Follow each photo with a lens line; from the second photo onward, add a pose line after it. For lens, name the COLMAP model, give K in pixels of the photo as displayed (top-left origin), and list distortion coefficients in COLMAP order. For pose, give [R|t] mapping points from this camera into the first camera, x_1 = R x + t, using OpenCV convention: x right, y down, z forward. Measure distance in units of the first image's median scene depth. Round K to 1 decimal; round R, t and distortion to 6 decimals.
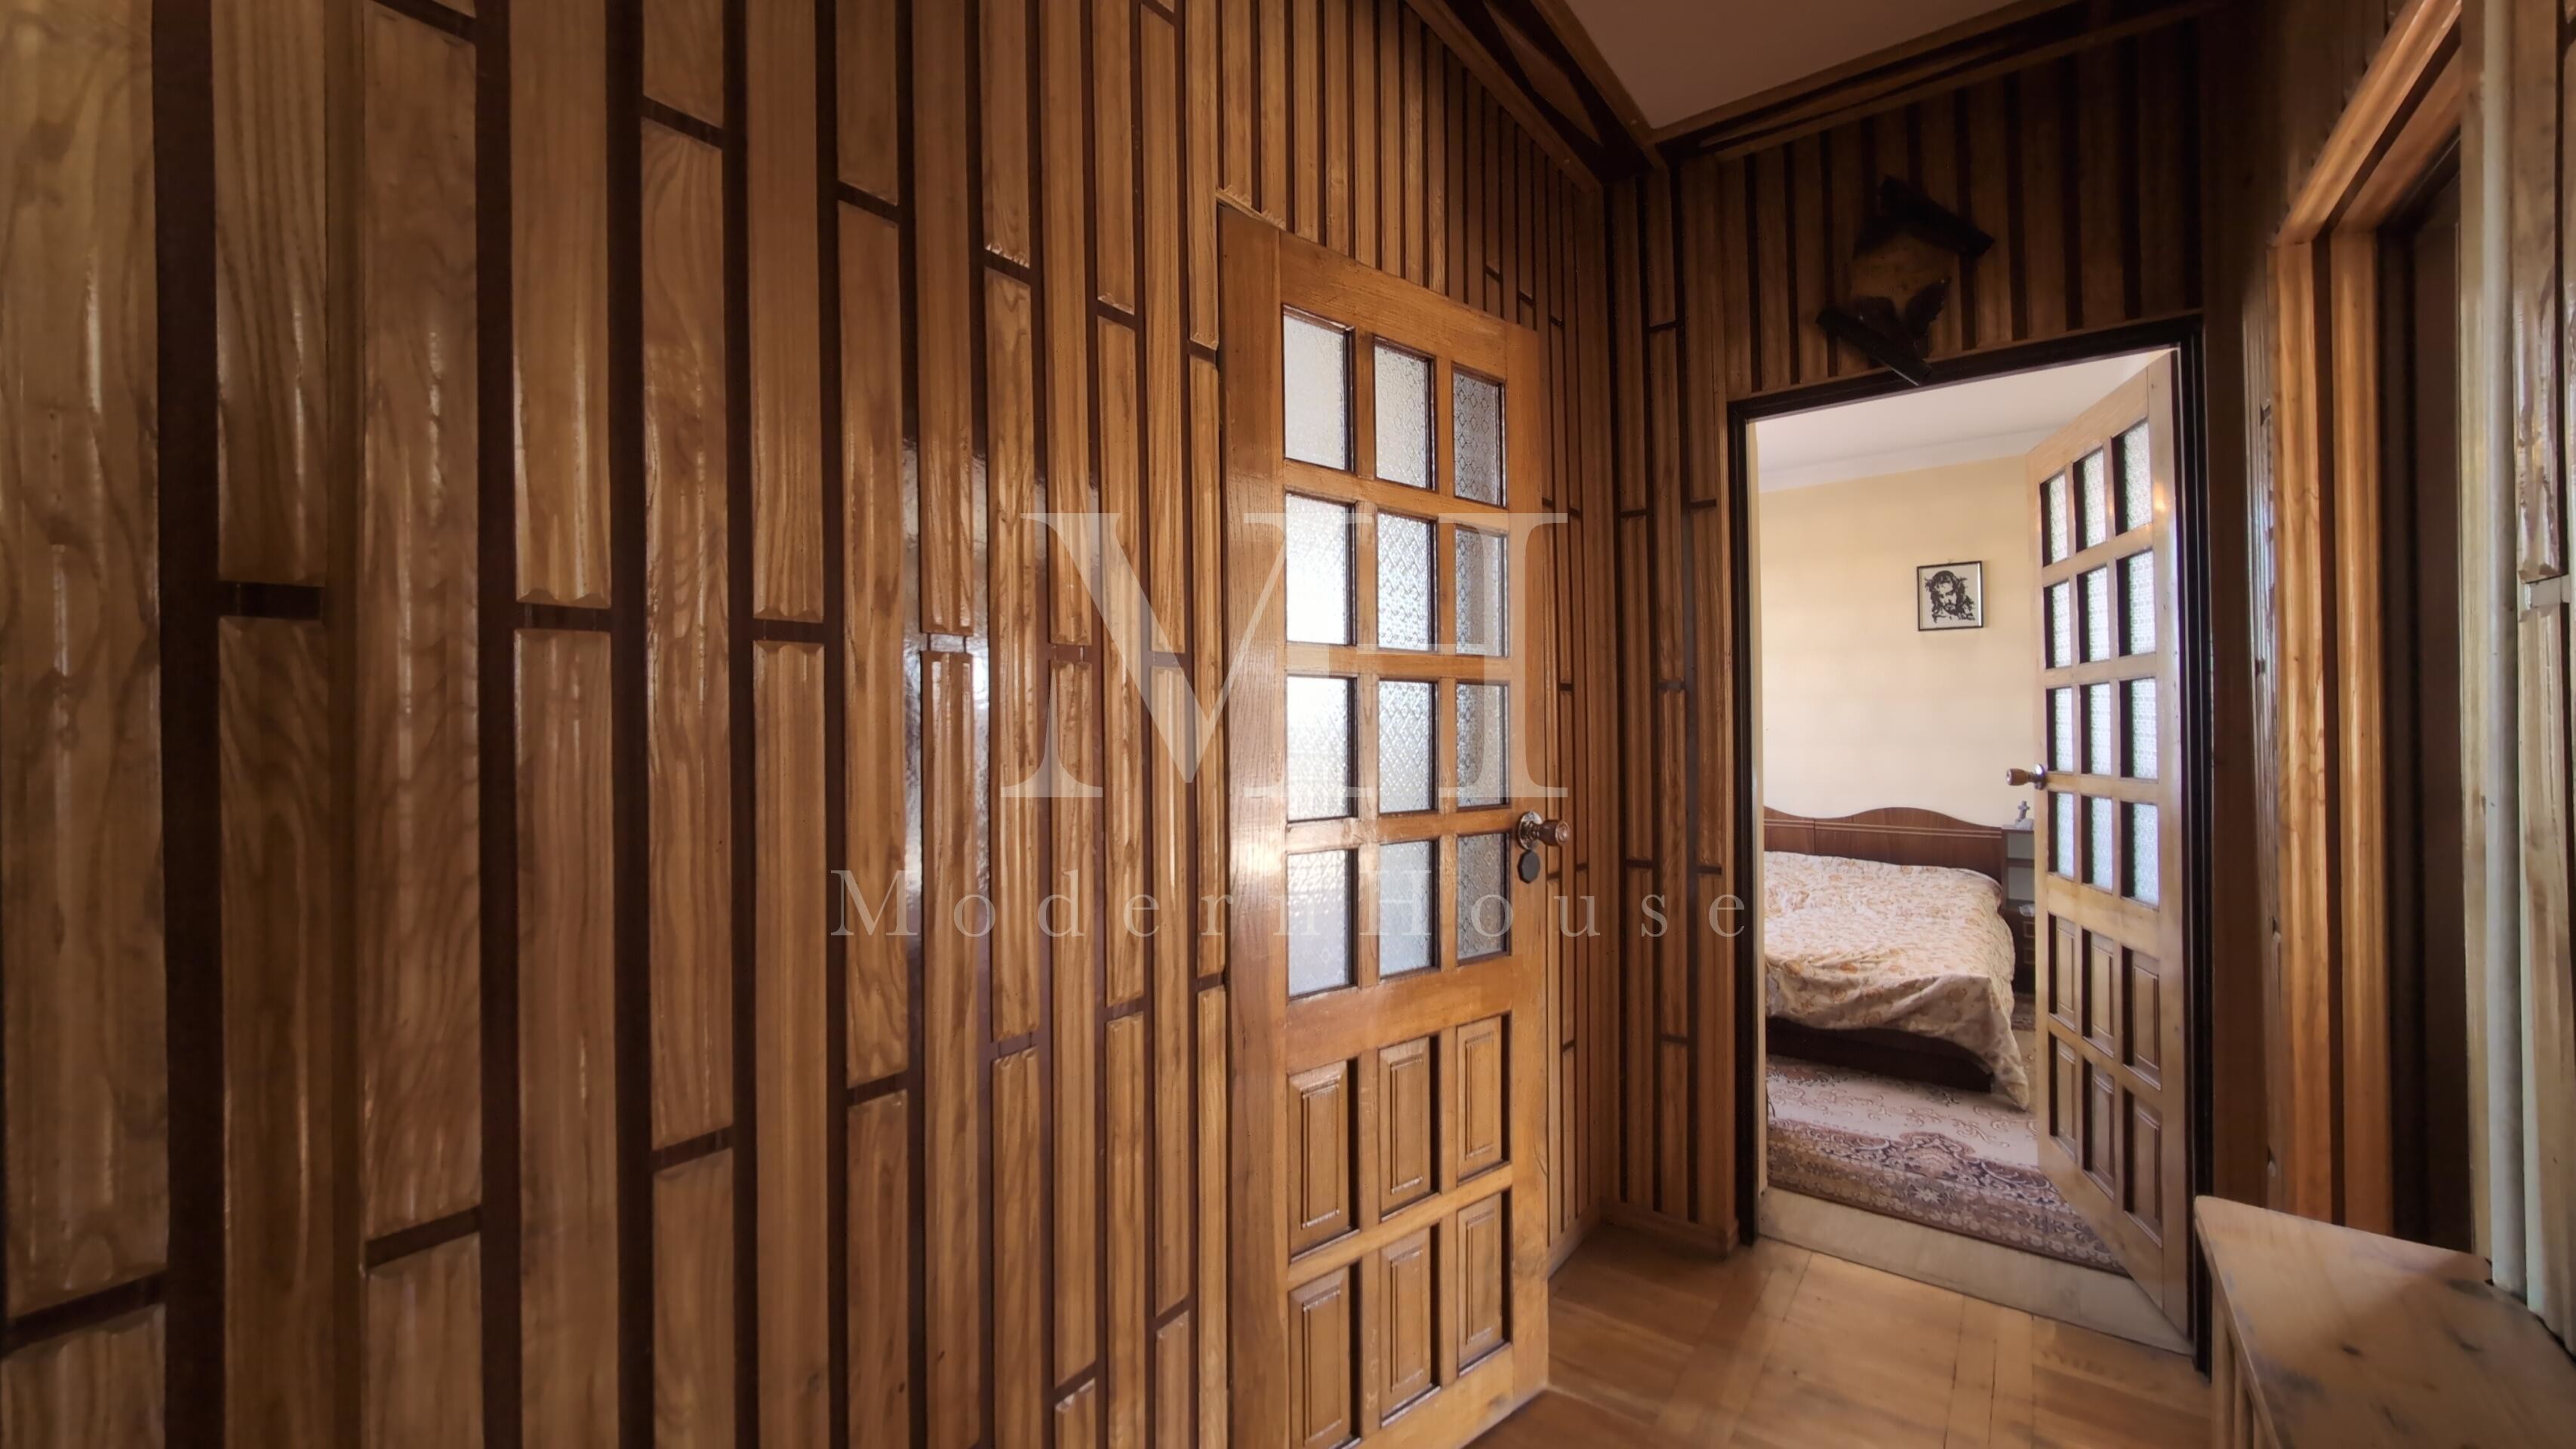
lens RADIAL K [[985.9, 0, 1314.5], [0, 985.9, 731.5], [0, 0, 1]] dist [0.000784, 0.000079]
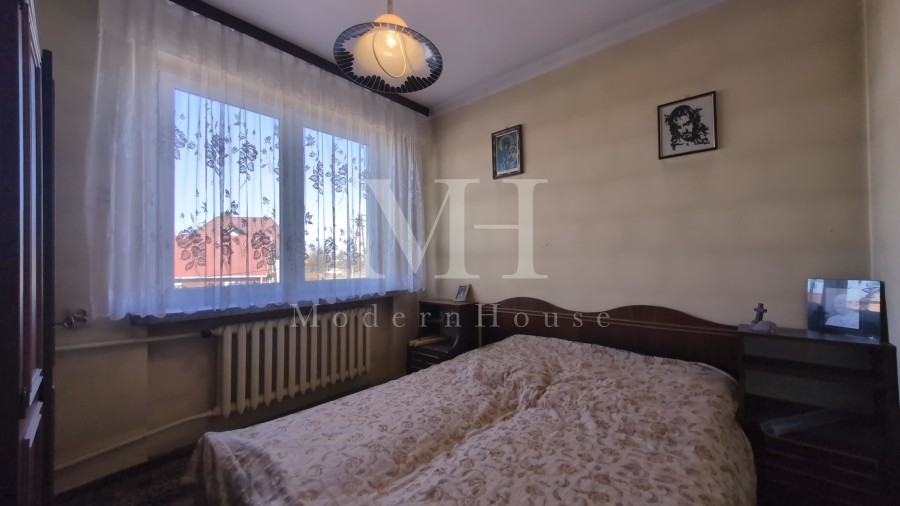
lens RADIAL K [[344.5, 0, 440.5], [0, 344.5, 256.4], [0, 0, 1]] dist [0.000784, 0.000079]
pose [[0.994817, -0.009754, -0.101217, 0.393300], [0.008710, 0.999904, -0.010753, 0.019931], [0.101312, 0.009815, 0.994806, 0.564432]]
